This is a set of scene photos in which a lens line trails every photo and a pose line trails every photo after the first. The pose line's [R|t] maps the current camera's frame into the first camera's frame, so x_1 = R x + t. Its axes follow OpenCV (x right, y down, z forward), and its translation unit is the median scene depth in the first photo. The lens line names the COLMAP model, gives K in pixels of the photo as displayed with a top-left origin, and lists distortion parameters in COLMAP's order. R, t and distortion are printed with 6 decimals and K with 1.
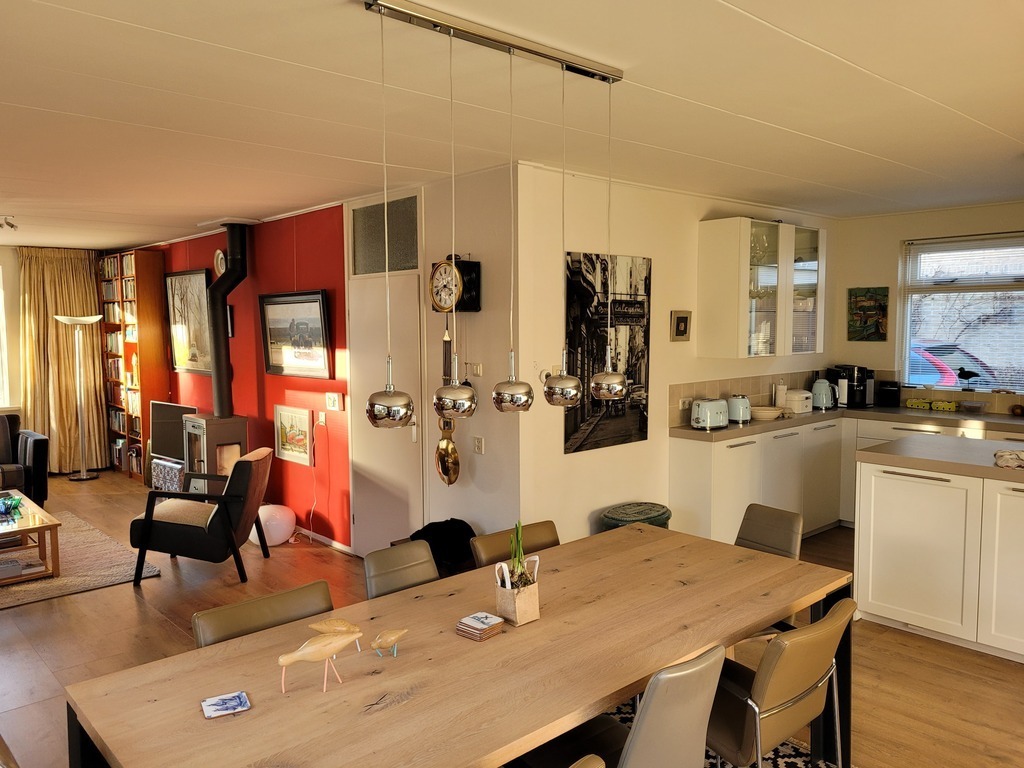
lens RADIAL K [[773.2, 0, 506.6], [0, 773.2, 379.0], [0, 0, 1]] dist [0.040338, -0.010939]
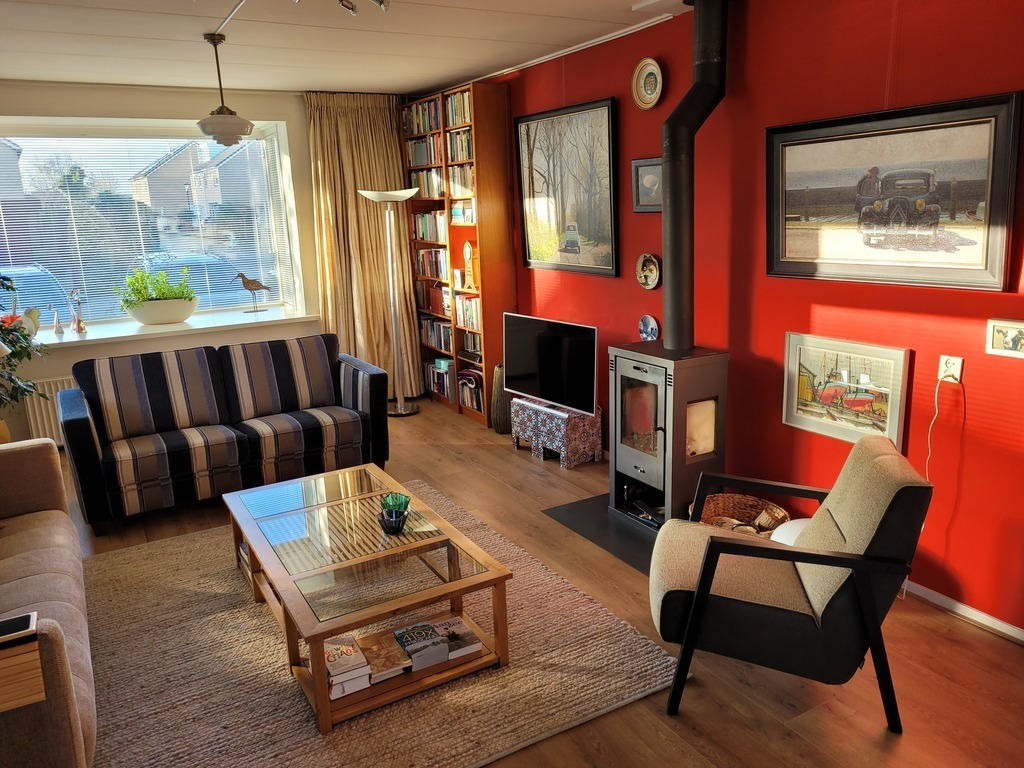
lens RADIAL K [[773.2, 0, 519.6], [0, 773.2, 385.0], [0, 0, 1]] dist [0.040338, -0.010939]
pose [[0.977790, 0.021703, -0.208461, -0.286097], [0.011945, 0.987237, 0.158812, -0.015934], [0.209248, -0.157775, 0.965051, 0.321960]]
